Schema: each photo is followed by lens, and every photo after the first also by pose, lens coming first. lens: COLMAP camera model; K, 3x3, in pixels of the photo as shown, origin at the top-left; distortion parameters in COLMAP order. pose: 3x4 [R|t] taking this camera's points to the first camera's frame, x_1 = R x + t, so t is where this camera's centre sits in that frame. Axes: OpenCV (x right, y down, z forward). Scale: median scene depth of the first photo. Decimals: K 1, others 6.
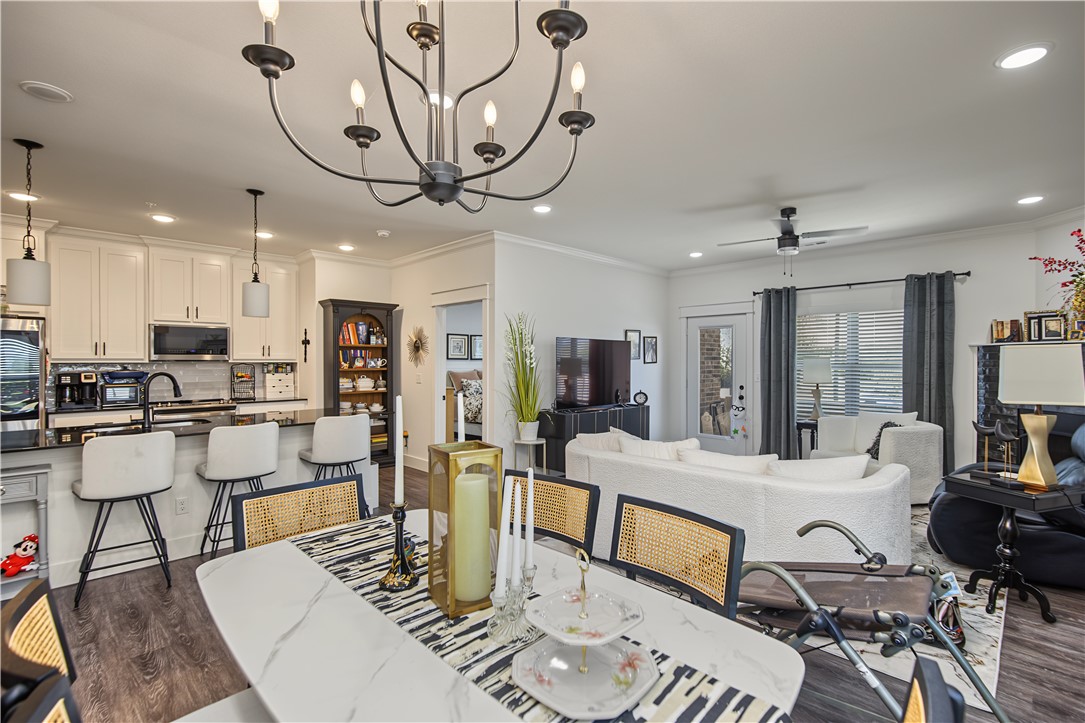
lens RADIAL K [[495.3, 0, 543.3], [0, 495.3, 363.6], [0, 0, 1]] dist [-0.001410, 0.000765]
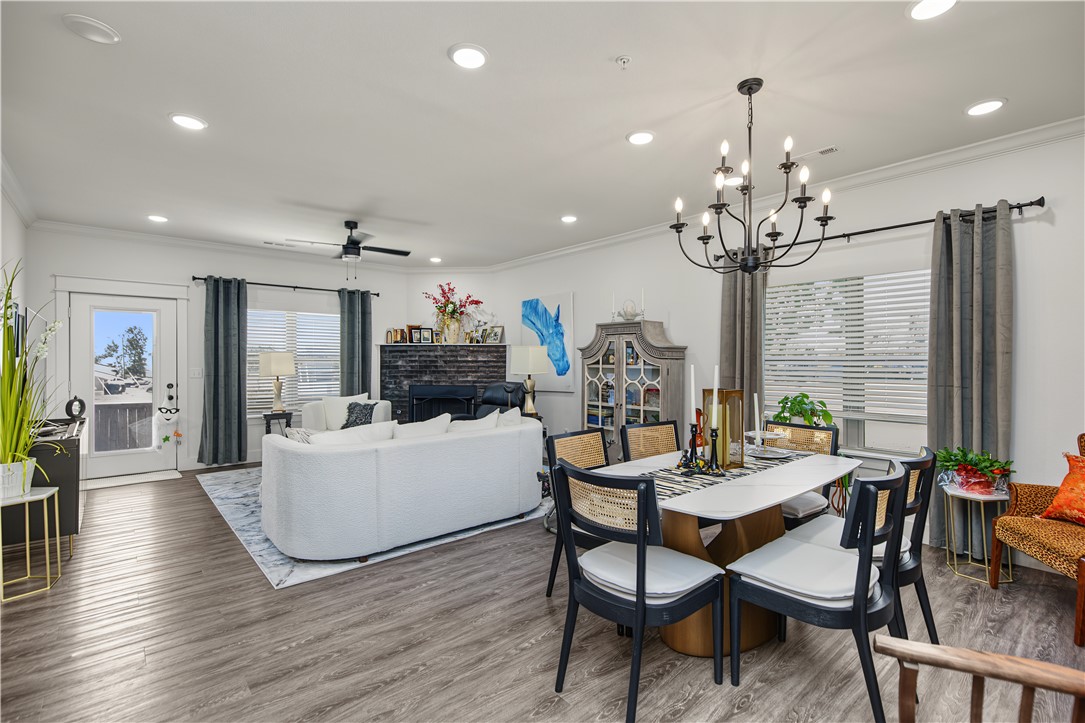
lens RADIAL K [[495.3, 0, 564.7], [0, 495.3, 361.3], [0, 0, 1]] dist [-0.001410, 0.000765]
pose [[0.049708, -0.004196, 0.998755, -0.527060], [0.006762, 0.999970, 0.003864, 0.009895], [-0.998741, 0.006561, 0.049735, 0.369513]]
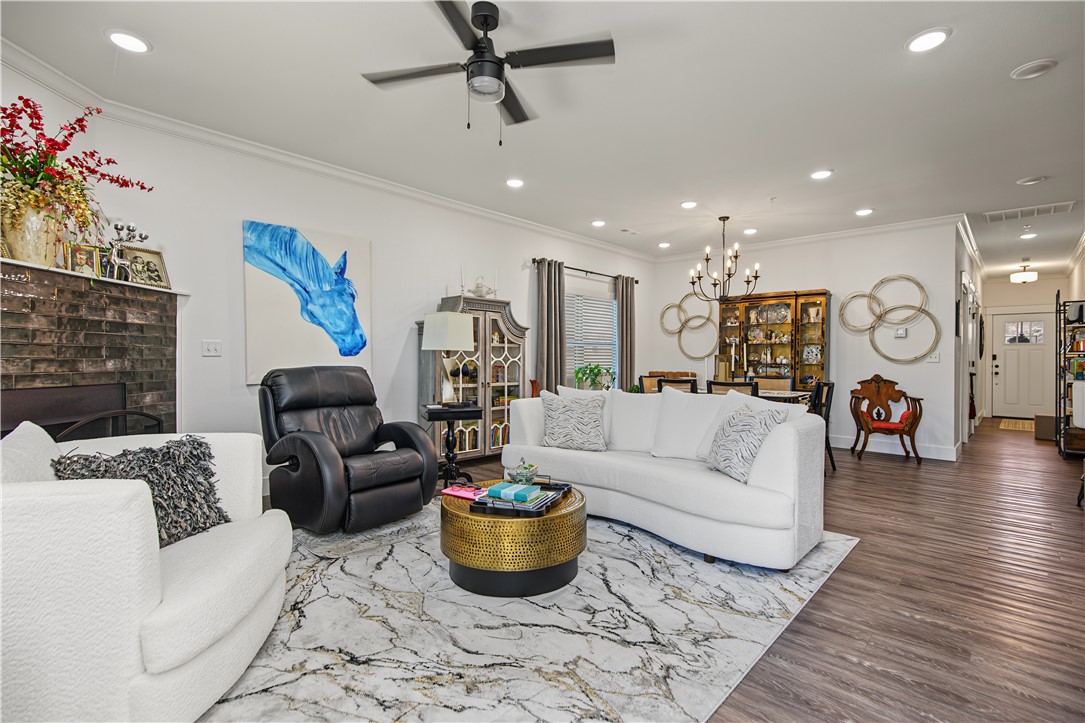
lens RADIAL K [[495.3, 0, 540.6], [0, 495.3, 365.4], [0, 0, 1]] dist [-0.001410, 0.000765]
pose [[-0.999763, -0.009772, -0.019457, 0.366495], [-0.010230, 0.999670, 0.023571, 0.041900], [0.019220, 0.023765, -0.999533, 1.264975]]
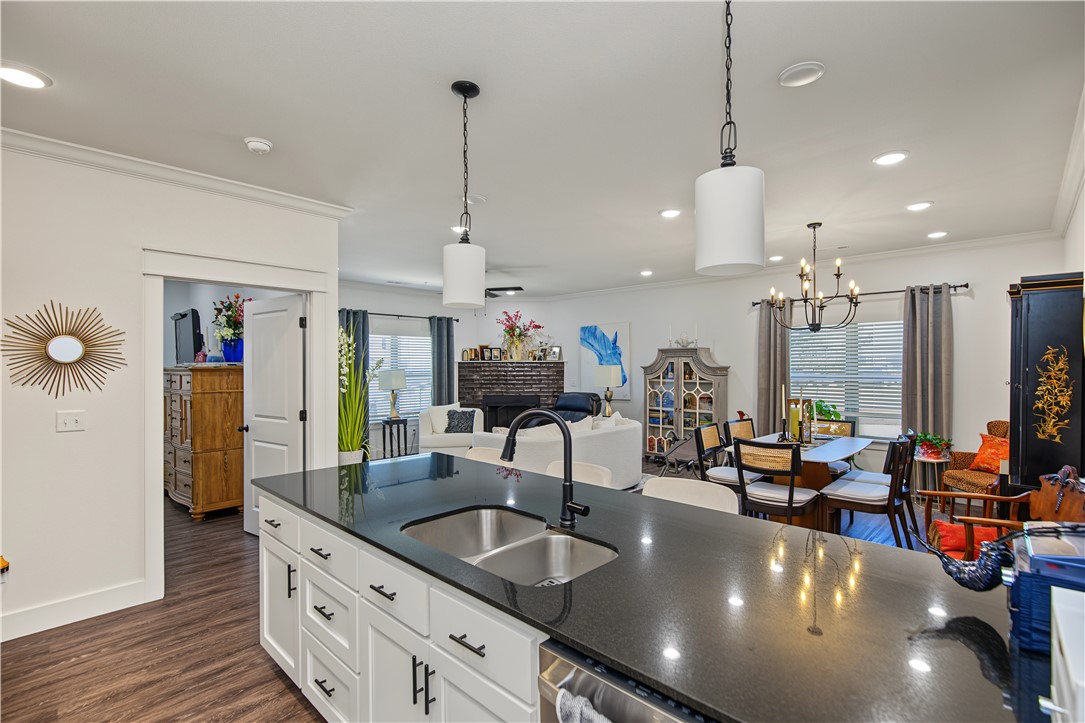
lens RADIAL K [[495.3, 0, 565.7], [0, 495.3, 367.2], [0, 0, 1]] dist [-0.001410, 0.000765]
pose [[-0.044660, -0.004969, 0.998990, -0.853001], [0.010463, 0.999930, 0.005442, -0.021907], [-0.998947, 0.010696, -0.044605, 0.668618]]
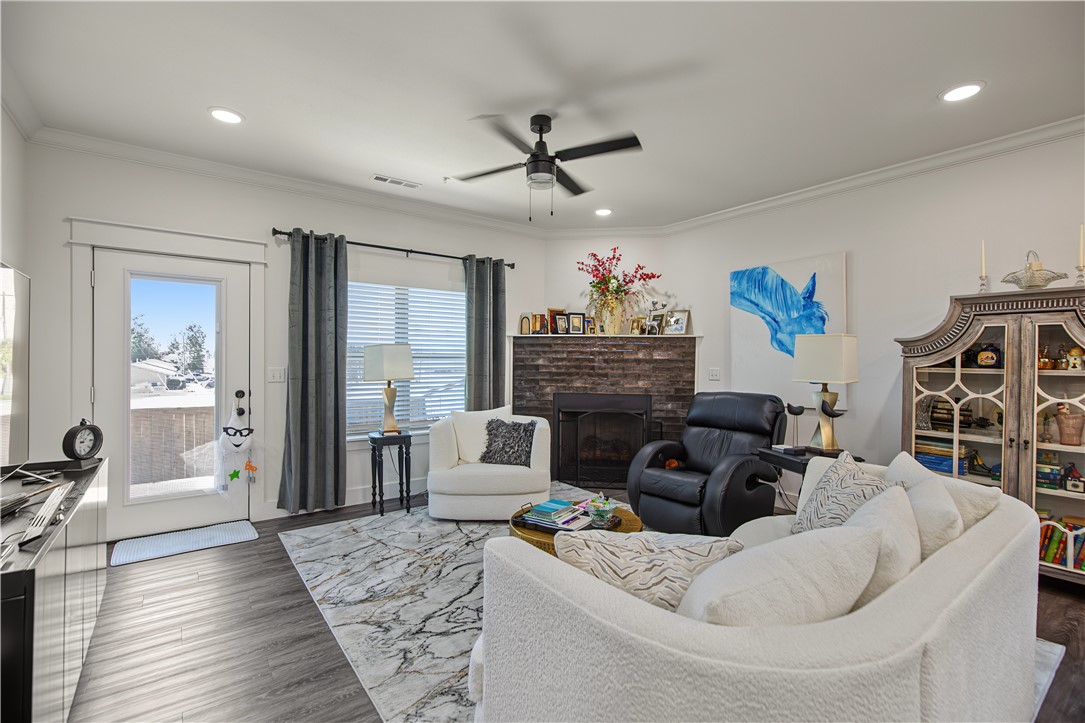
lens RADIAL K [[495.3, 0, 562.6], [0, 495.3, 362.8], [0, 0, 1]] dist [-0.001410, 0.000765]
pose [[0.124984, -0.007401, 0.992131, -0.140356], [-0.000576, 0.999971, 0.007532, 0.011079], [-0.992159, -0.001513, 0.124976, 0.733840]]
